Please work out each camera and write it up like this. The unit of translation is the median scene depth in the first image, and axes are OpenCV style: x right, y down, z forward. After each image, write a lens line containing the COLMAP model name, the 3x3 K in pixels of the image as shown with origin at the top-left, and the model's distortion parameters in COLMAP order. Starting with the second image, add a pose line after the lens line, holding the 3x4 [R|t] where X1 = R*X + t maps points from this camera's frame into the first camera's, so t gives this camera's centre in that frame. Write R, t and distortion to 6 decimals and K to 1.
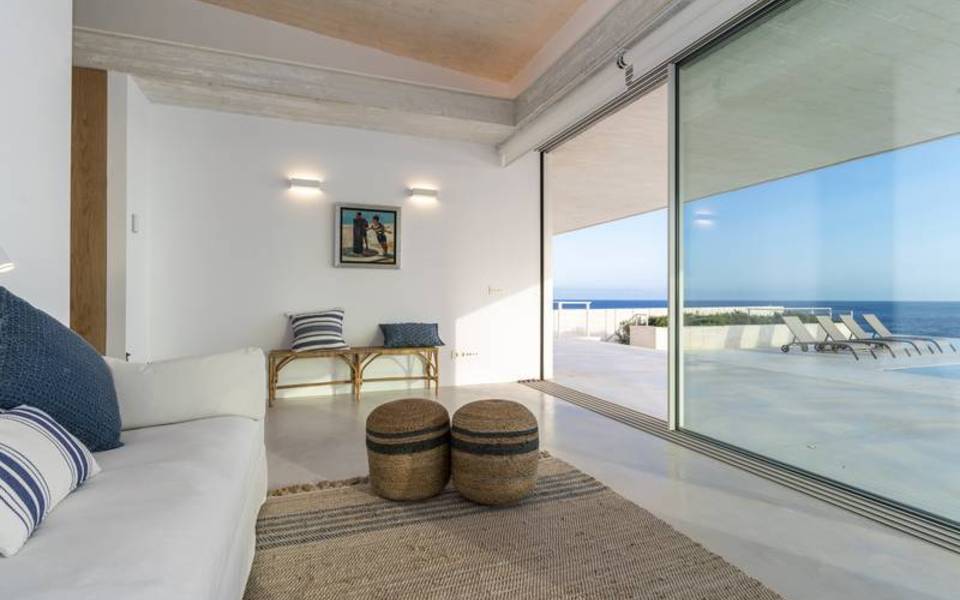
lens RADIAL K [[441.7, 0, 456.6], [0, 441.7, 297.2], [0, 0, 1]] dist [0.003517, 0.000262]
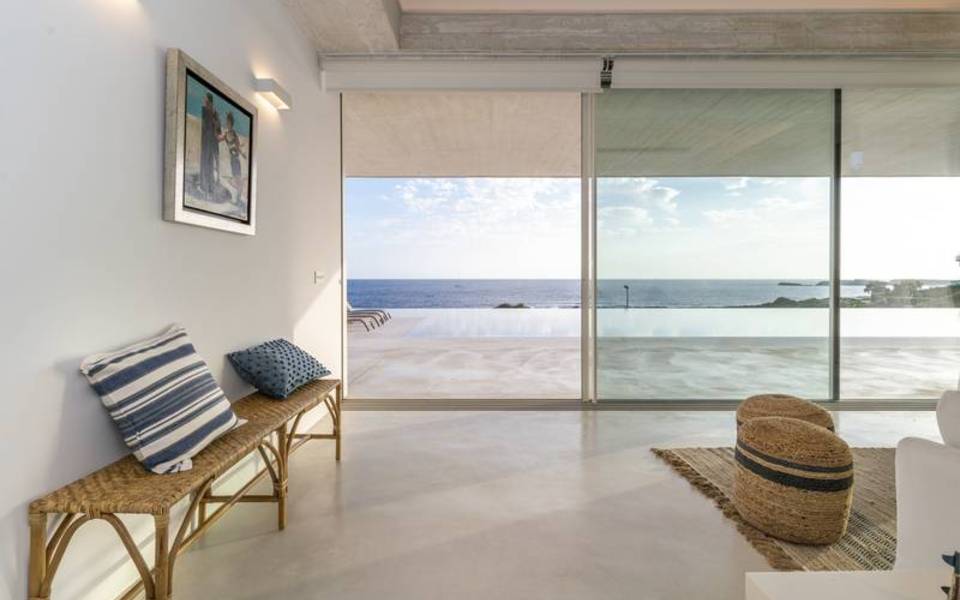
lens RADIAL K [[478.5, 0, 478.8], [0, 478.5, 286.8], [0, 0, 1]] dist [0.000514, -0.000033]
pose [[0.354911, -0.021136, 0.934661, -0.566783], [0.007413, 0.999777, 0.019794, -0.016564], [-0.934871, -0.000096, 0.354988, 0.609958]]
